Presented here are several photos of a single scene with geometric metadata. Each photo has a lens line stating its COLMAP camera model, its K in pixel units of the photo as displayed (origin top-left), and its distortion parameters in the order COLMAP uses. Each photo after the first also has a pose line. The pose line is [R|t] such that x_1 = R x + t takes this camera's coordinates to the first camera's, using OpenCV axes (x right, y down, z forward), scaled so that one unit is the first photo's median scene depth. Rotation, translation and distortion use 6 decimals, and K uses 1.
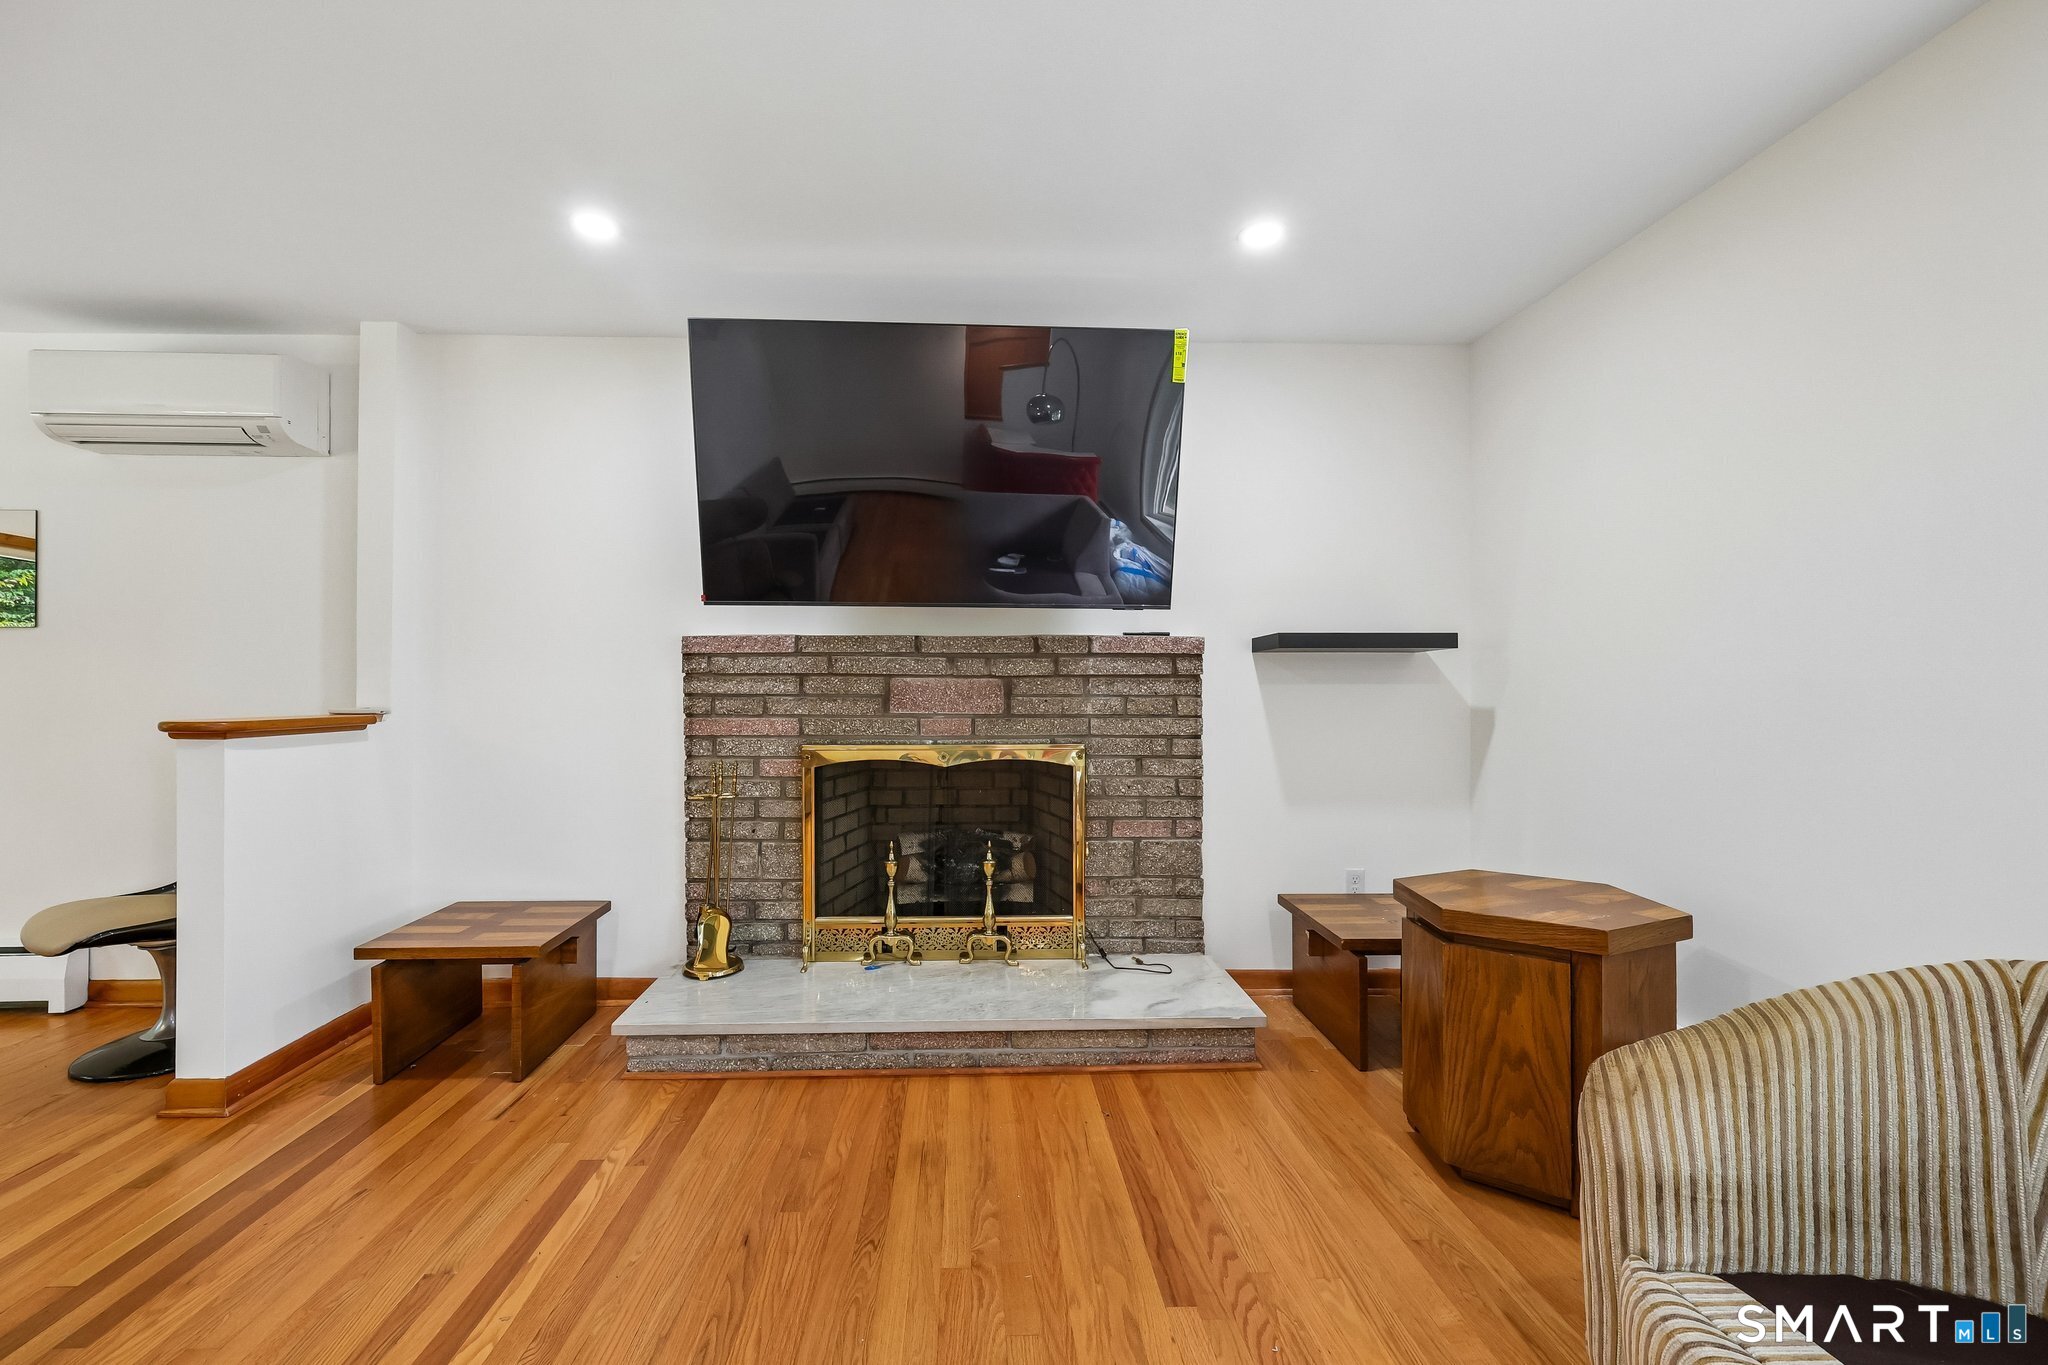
lens RADIAL K [[812.0, 0, 1002.0], [0, 812.0, 692.7], [0, 0, 1]] dist [-0.001362, -0.000136]
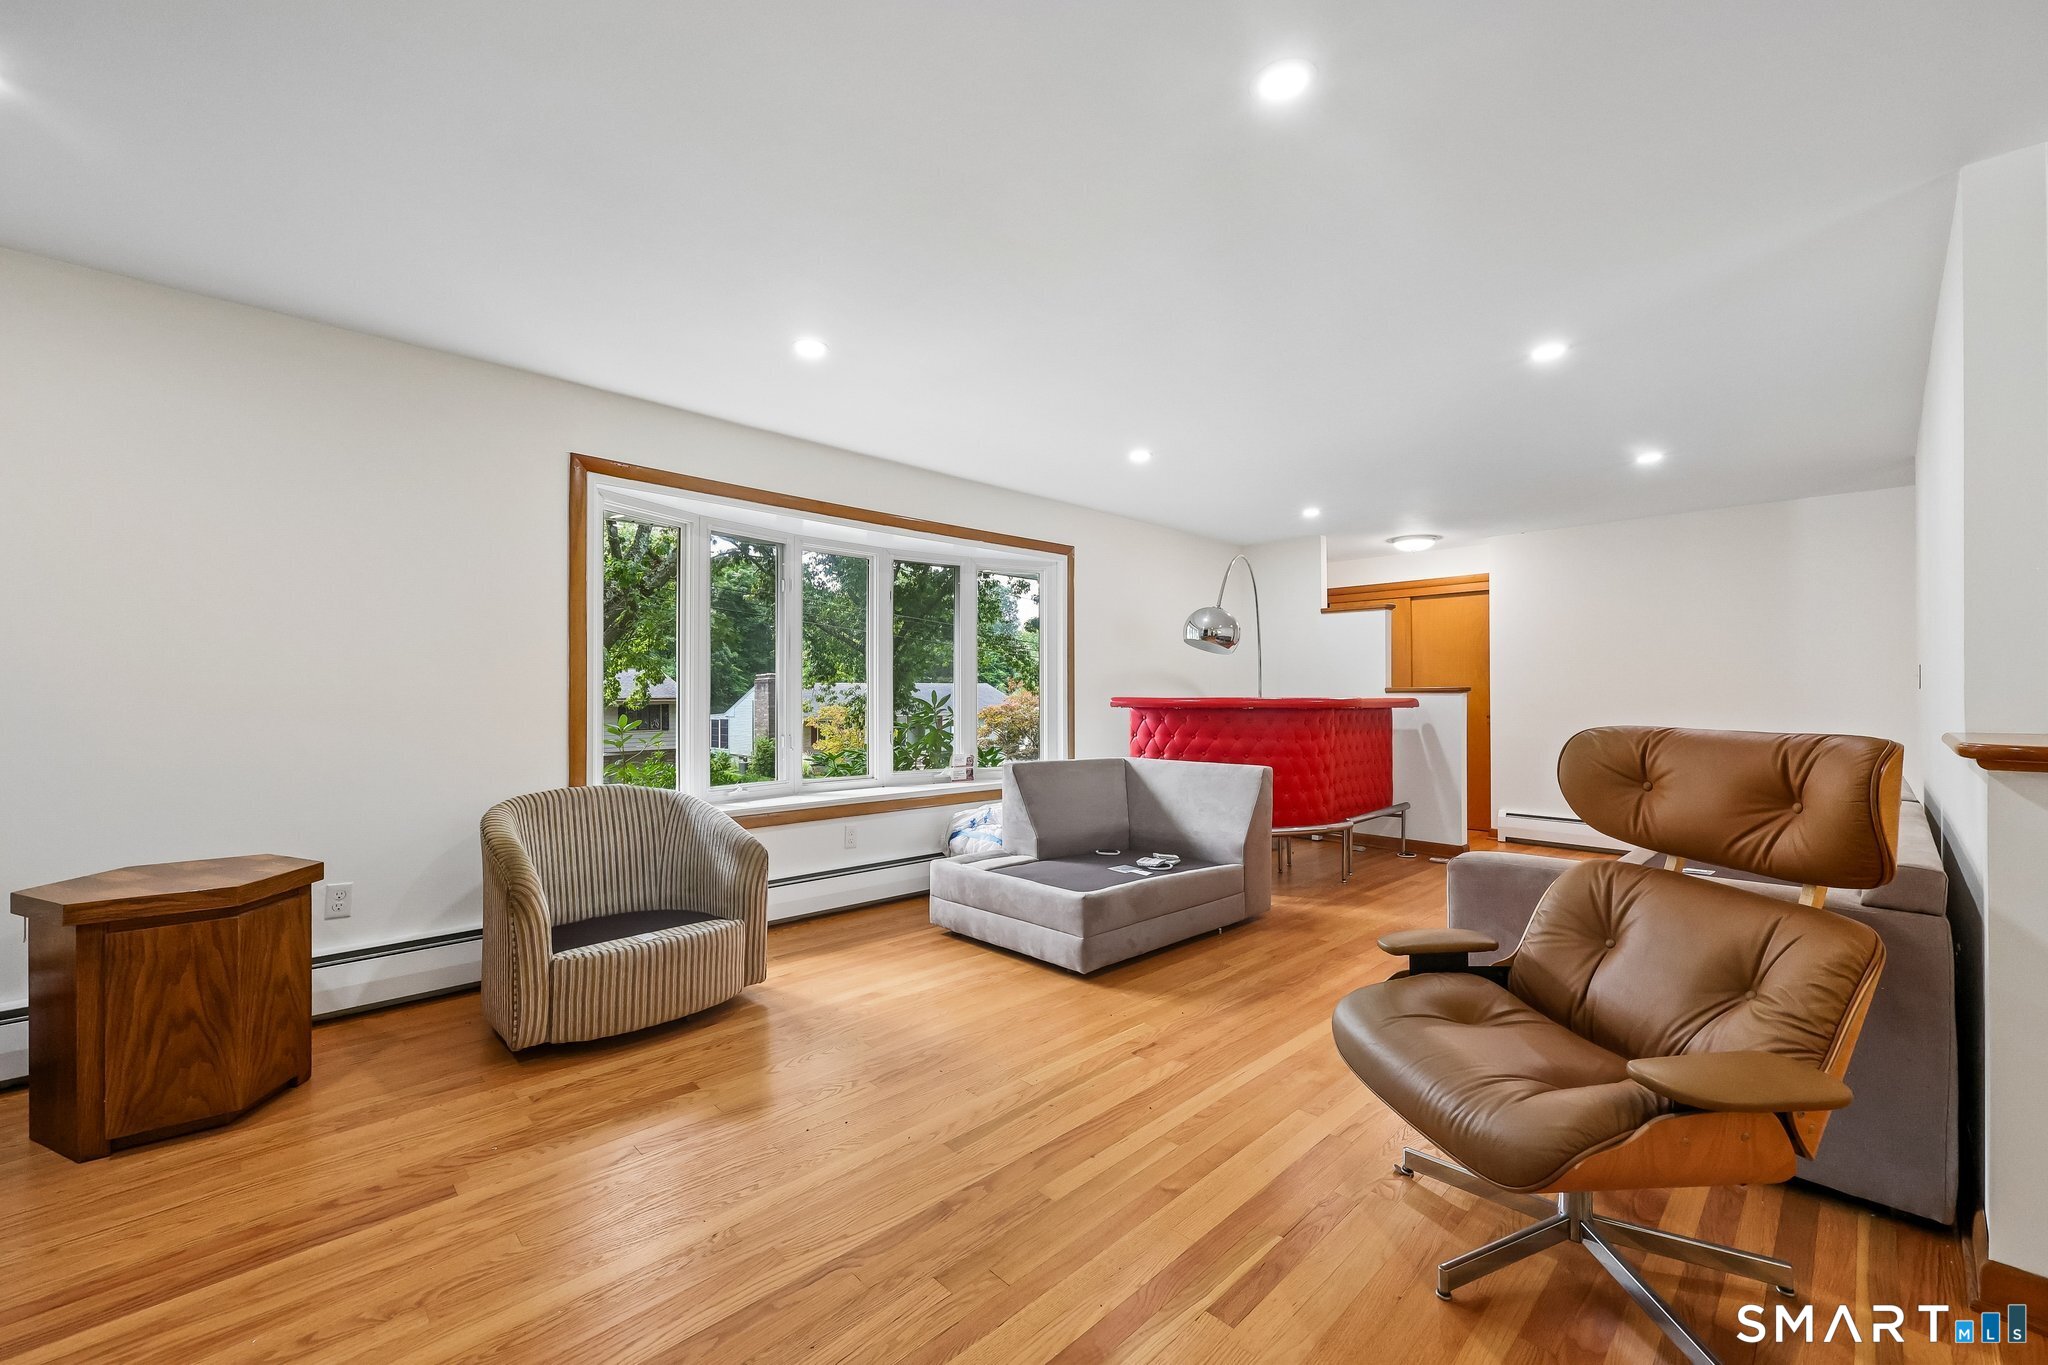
lens RADIAL K [[812.0, 0, 1002.0], [0, 812.0, 692.7], [0, 0, 1]] dist [-0.001362, -0.000136]
pose [[-0.645745, -0.001242, 0.763552, -0.656450], [0.000562, 0.999998, 0.002102, 0.002650], [-0.763553, 0.001786, -0.645743, 0.612570]]
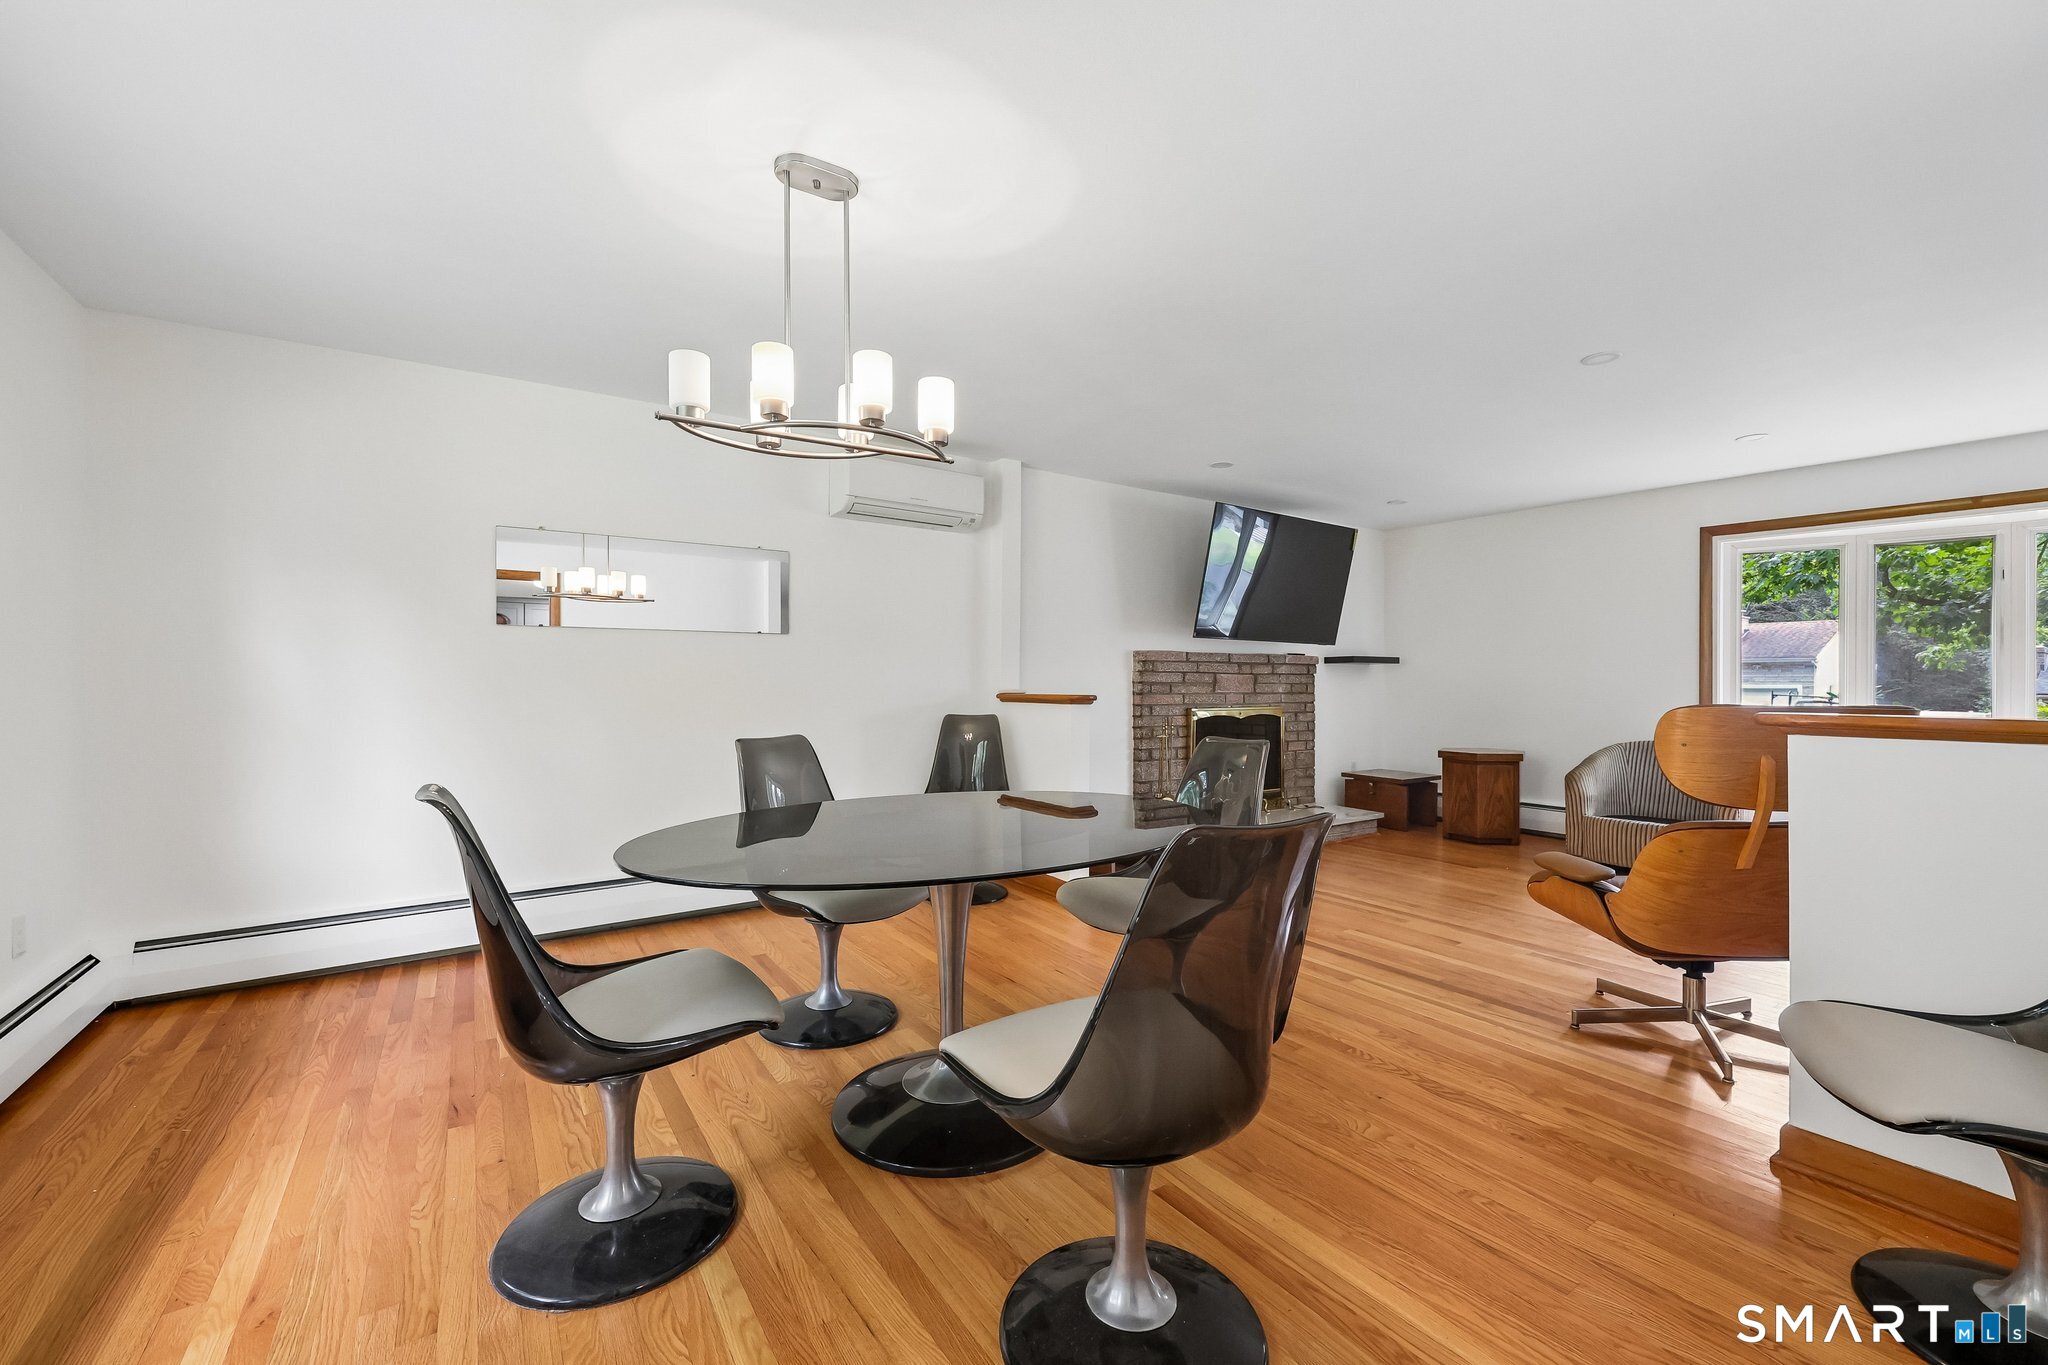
lens RADIAL K [[793.0, 0, 979.1], [0, 793.0, 679.7], [0, 0, 1]] dist [-0.000006, 0.000013]
pose [[0.859156, 0.003849, 0.511700, -1.622265], [-0.001383, 0.999986, -0.005199, 0.005850], [-0.511712, 0.003759, 0.859149, -0.361383]]
